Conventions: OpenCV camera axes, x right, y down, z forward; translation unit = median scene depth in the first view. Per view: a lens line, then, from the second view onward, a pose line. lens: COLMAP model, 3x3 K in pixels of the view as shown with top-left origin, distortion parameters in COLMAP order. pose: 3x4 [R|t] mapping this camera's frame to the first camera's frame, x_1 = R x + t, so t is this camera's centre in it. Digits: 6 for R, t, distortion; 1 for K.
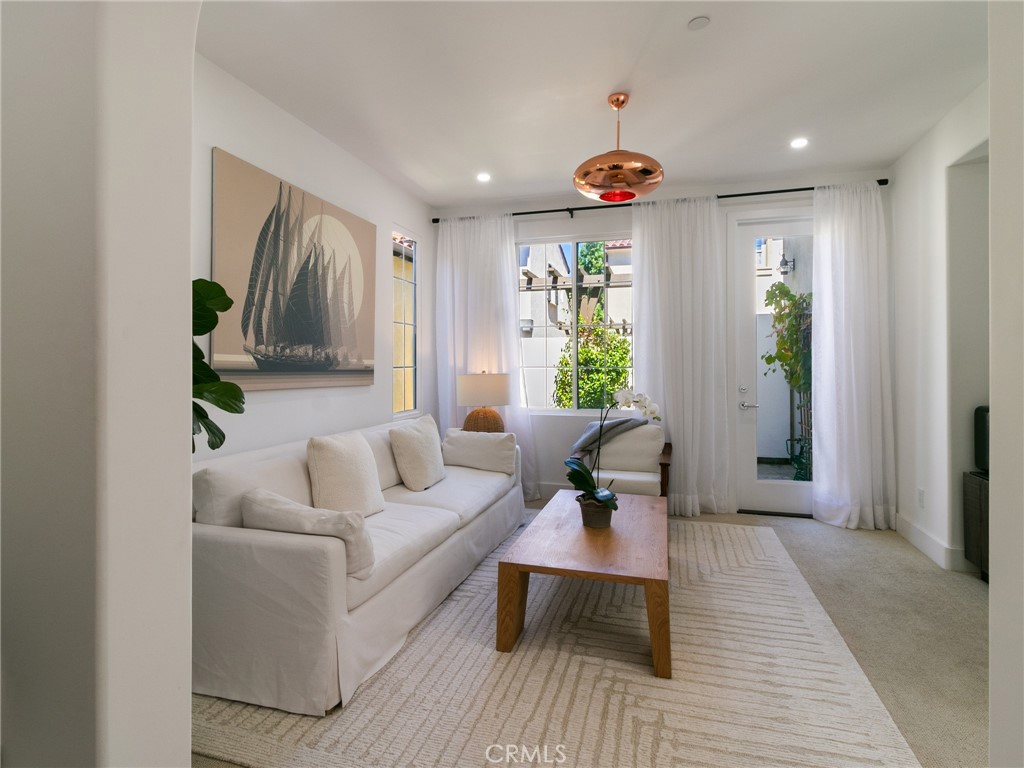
lens RADIAL K [[541.4, 0, 482.2], [0, 541.4, 357.4], [0, 0, 1]] dist [0.003124, -0.003094]
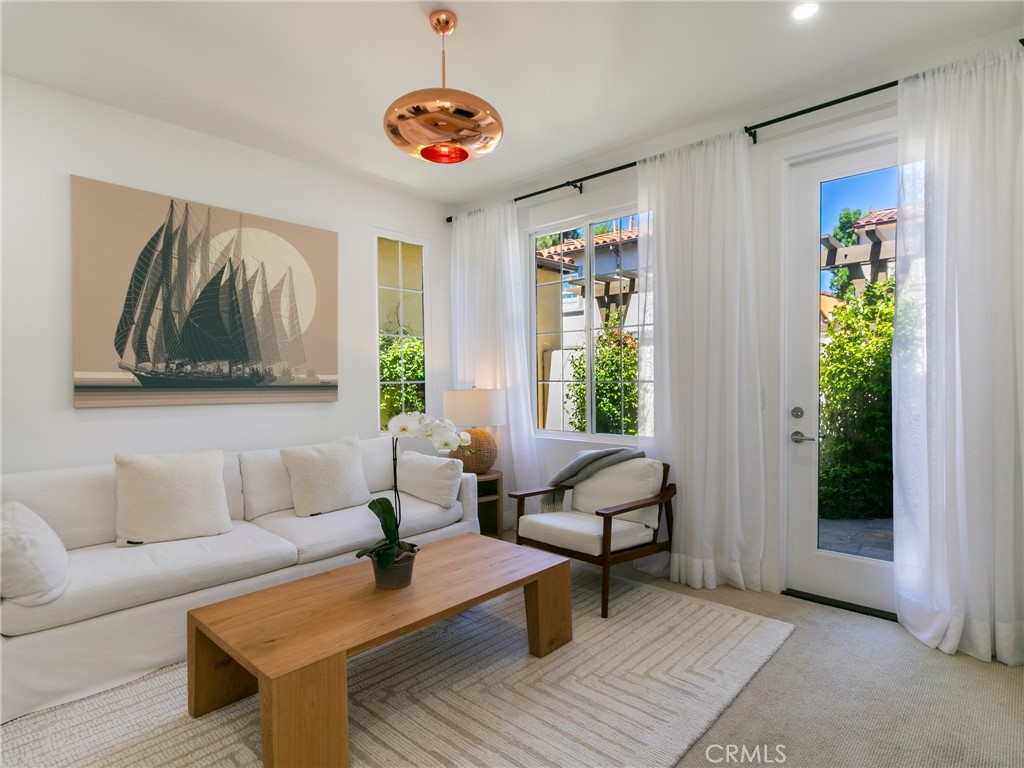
lens RADIAL K [[541.4, 0, 500.1], [0, 541.4, 395.8], [0, 0, 1]] dist [0.003124, -0.003094]
pose [[0.903931, 0.008893, -0.427586, 0.561885], [0.011673, 0.998898, 0.045453, 0.001820], [0.427520, -0.046078, 0.902831, 0.302984]]
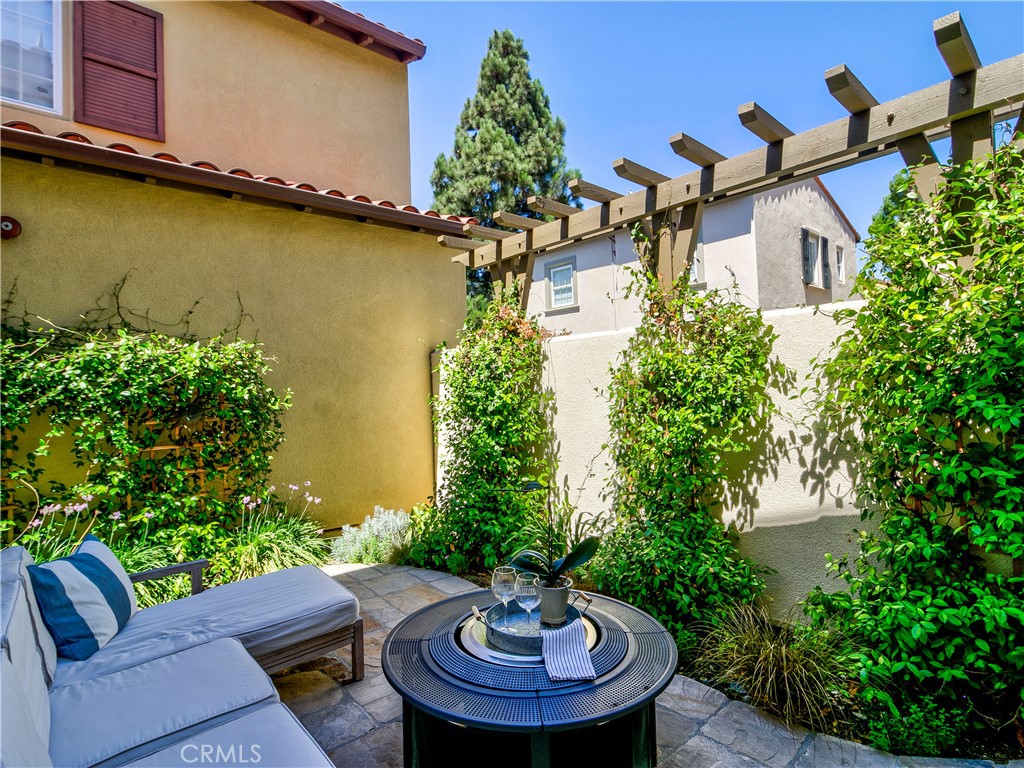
lens RADIAL K [[541.4, 0, 485.7], [0, 541.4, 373.7], [0, 0, 1]] dist [0.003124, -0.003094]
pose [[0.856712, -0.037107, -0.514459, 0.696232], [0.035631, 0.999284, -0.012740, 0.010403], [0.514563, -0.007416, 0.857420, 1.322677]]
